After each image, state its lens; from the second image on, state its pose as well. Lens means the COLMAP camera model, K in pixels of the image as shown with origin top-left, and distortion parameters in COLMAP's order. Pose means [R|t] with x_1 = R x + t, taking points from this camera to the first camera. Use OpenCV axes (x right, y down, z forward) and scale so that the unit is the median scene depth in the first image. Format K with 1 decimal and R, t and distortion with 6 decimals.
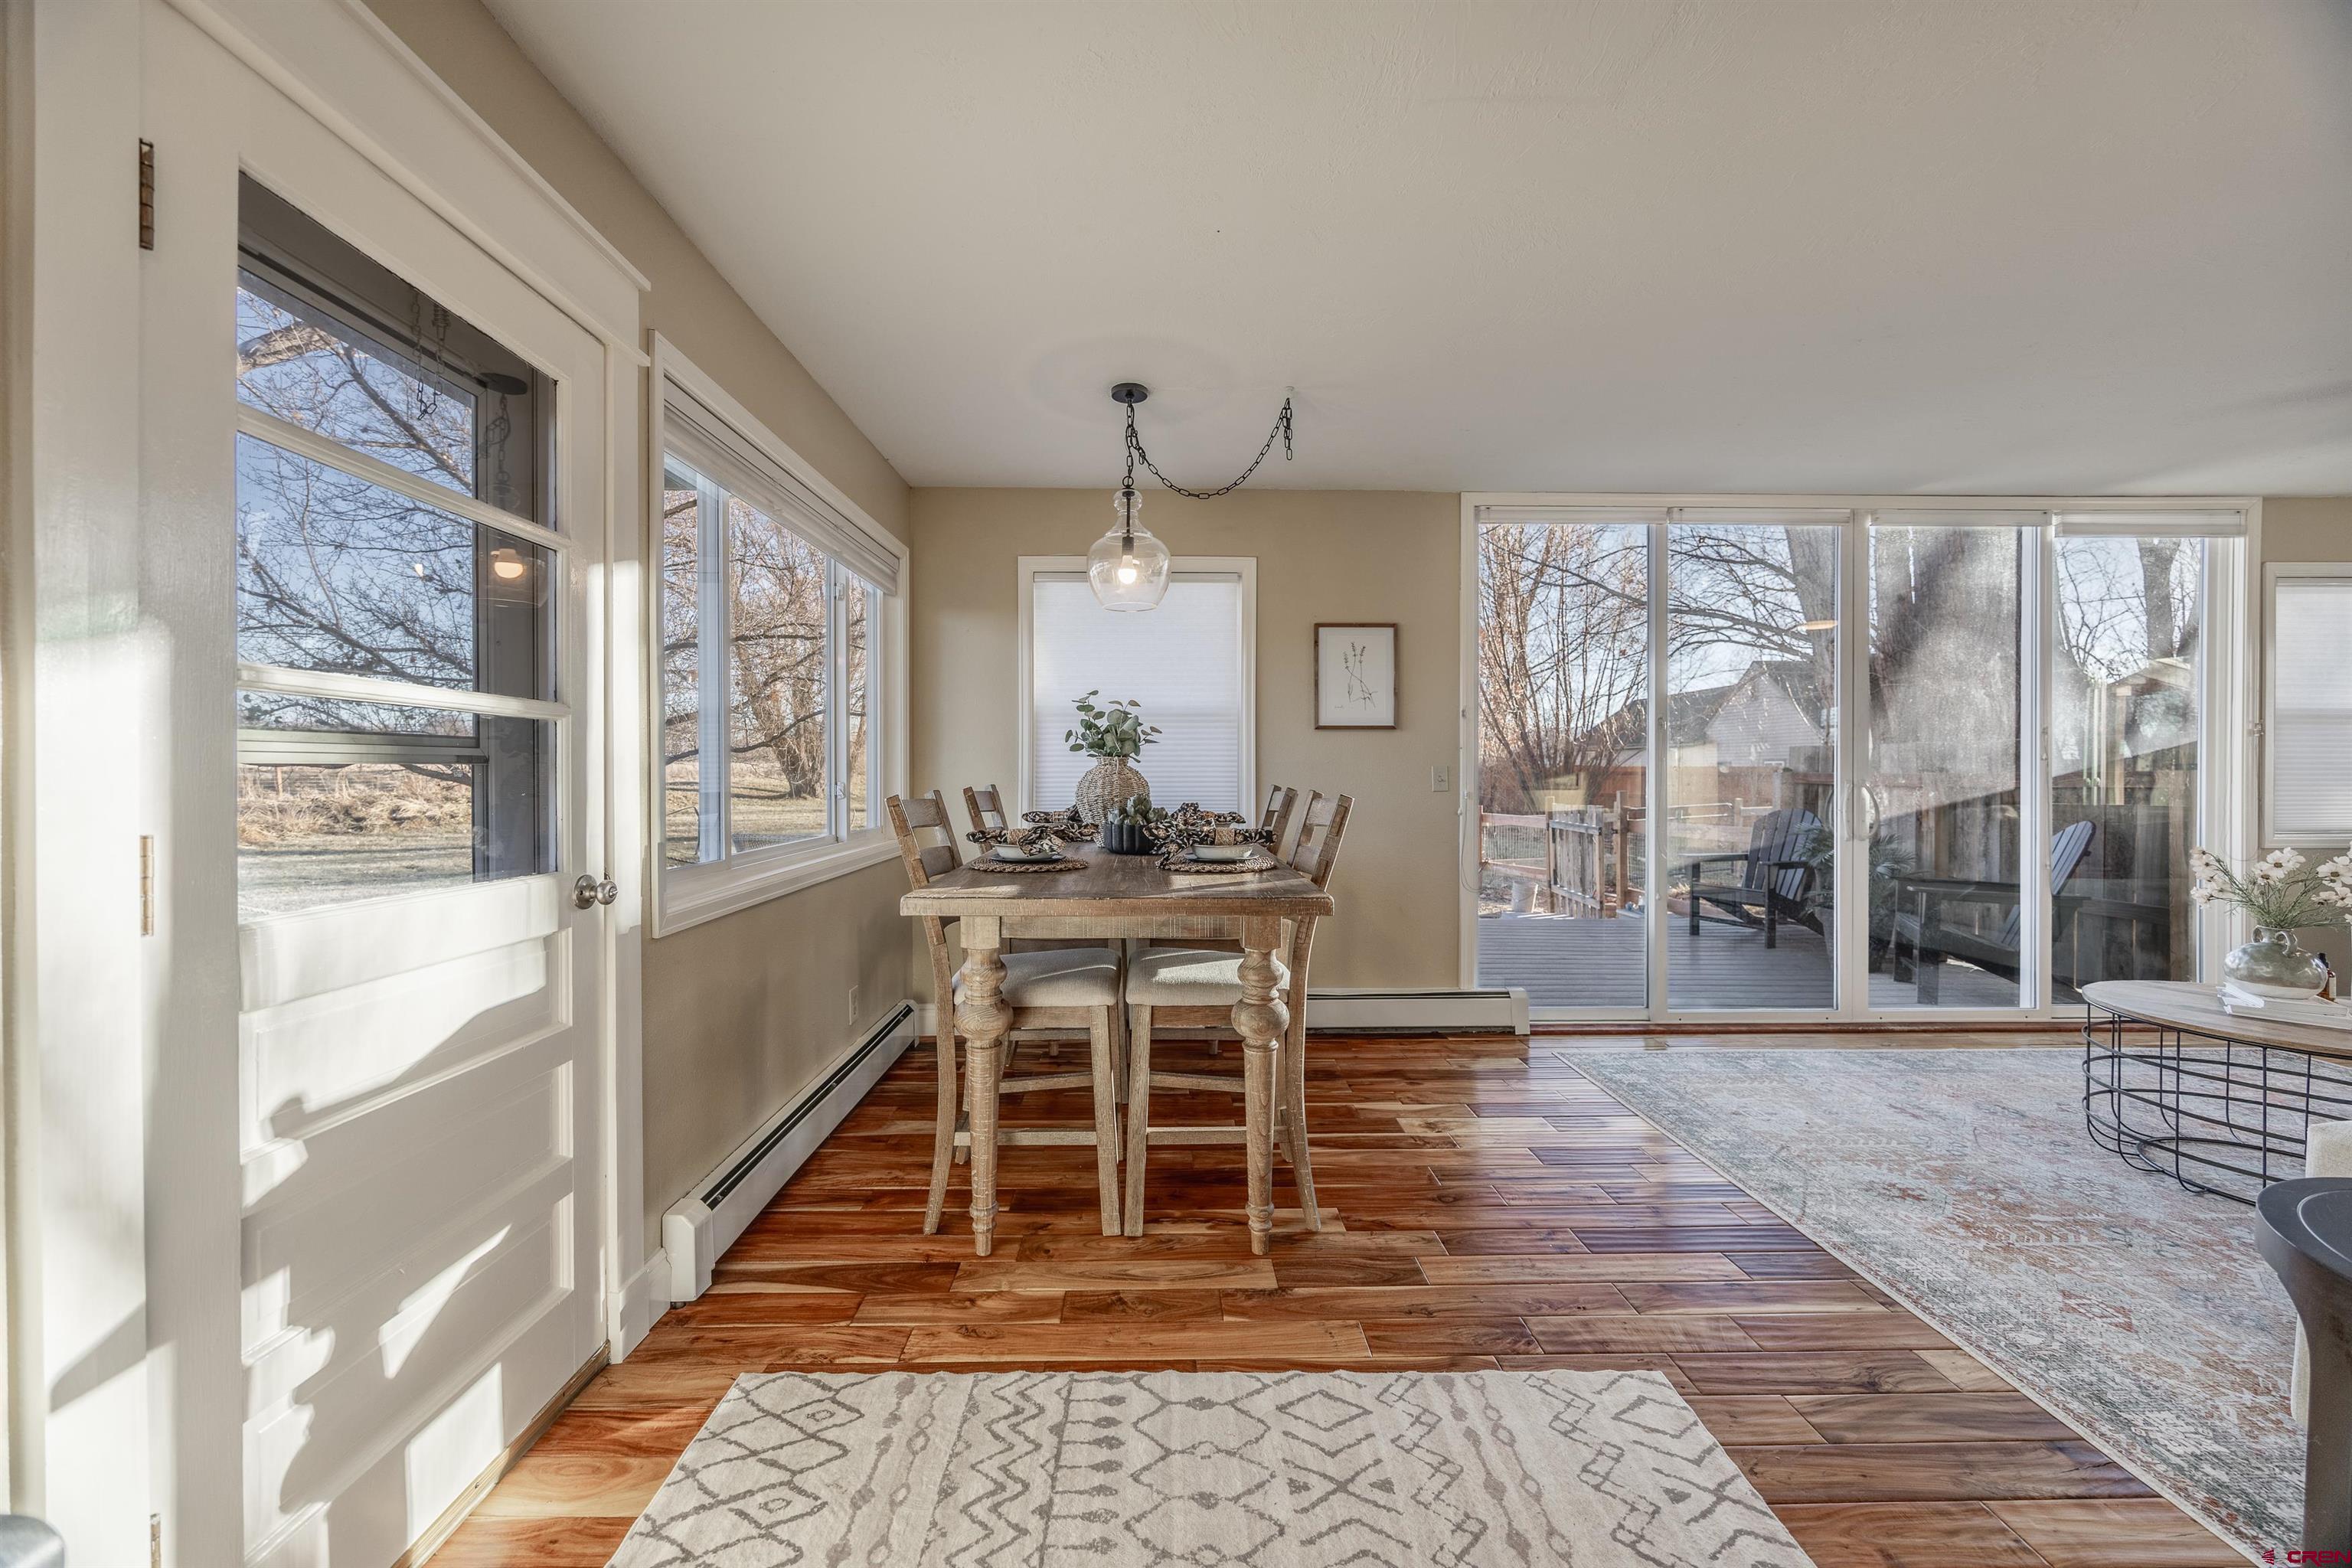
lens RADIAL K [[895.6, 0, 1185.7], [0, 895.6, 779.9], [0, 0, 1]] dist [-0.002874, -0.000037]
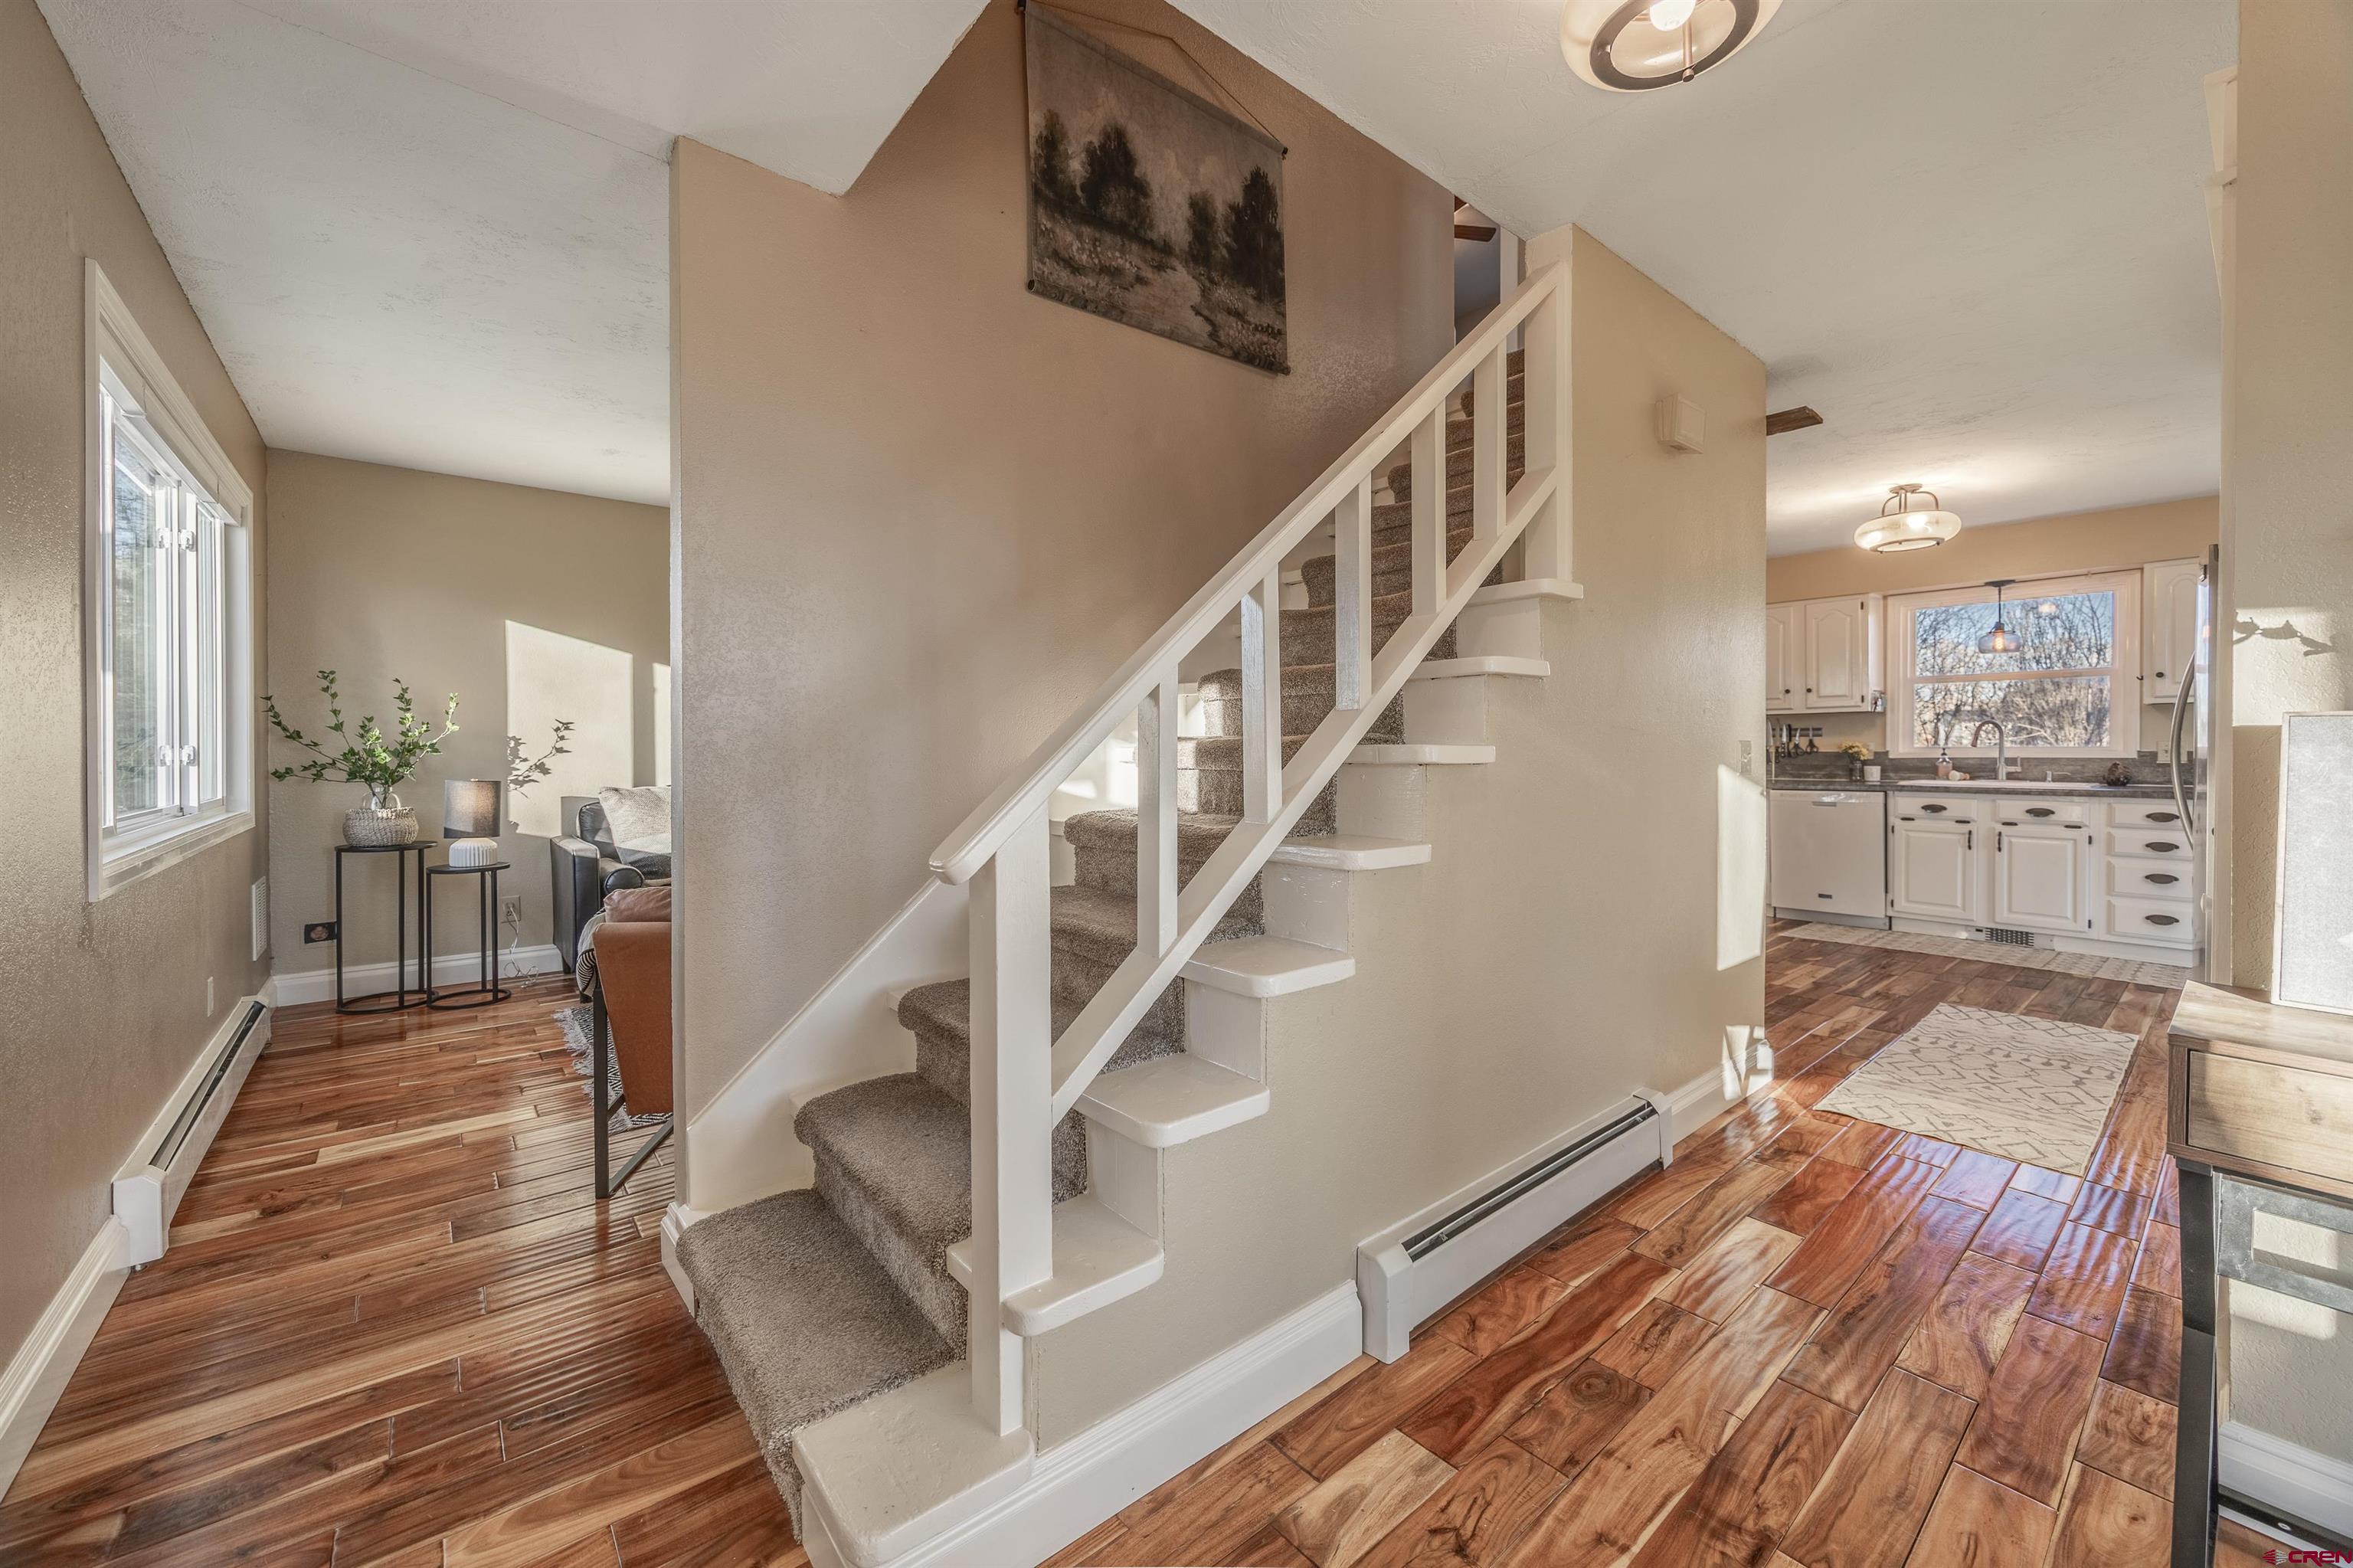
lens RADIAL K [[896.1, 0, 1161.9], [0, 896.1, 762.0], [0, 0, 1]] dist [-0.002874, -0.000037]
pose [[-0.771479, 0.013119, -0.636119, 2.785320], [-0.000336, 0.999779, 0.021027, 0.016264], [0.636254, 0.016436, -0.771304, 1.296384]]
